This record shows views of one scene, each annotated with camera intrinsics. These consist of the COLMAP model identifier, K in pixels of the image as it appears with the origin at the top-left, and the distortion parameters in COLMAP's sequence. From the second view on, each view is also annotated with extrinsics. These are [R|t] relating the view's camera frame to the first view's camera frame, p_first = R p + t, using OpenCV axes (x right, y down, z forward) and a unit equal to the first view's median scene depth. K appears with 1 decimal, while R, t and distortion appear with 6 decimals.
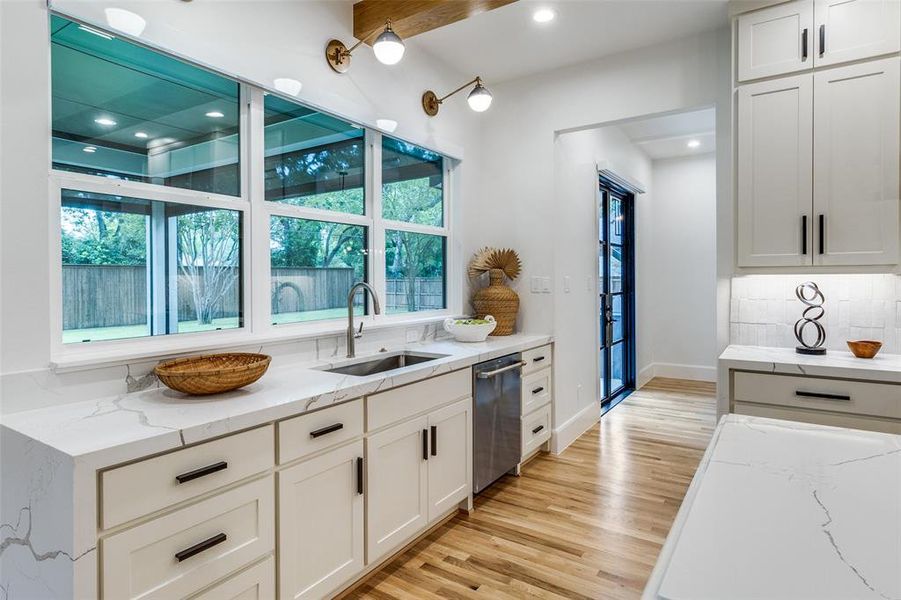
lens RADIAL K [[503.1, 0, 449.5], [0, 503.1, 283.6], [0, 0, 1]] dist [-0.001357, -0.000133]
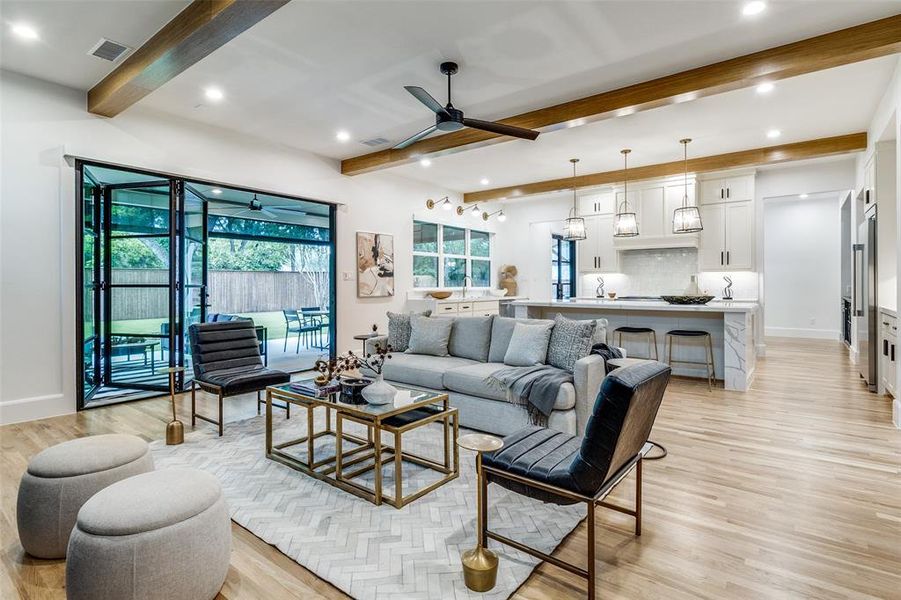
lens RADIAL K [[446.9, 0, 450.2], [0, 446.9, 285.3], [0, 0, 1]] dist [-0.001898, -0.000322]
pose [[0.997179, 0.000571, -0.075064, -0.042592], [-0.000787, 0.999996, -0.002848, 0.049437], [0.075062, 0.002899, 0.997175, -1.497286]]
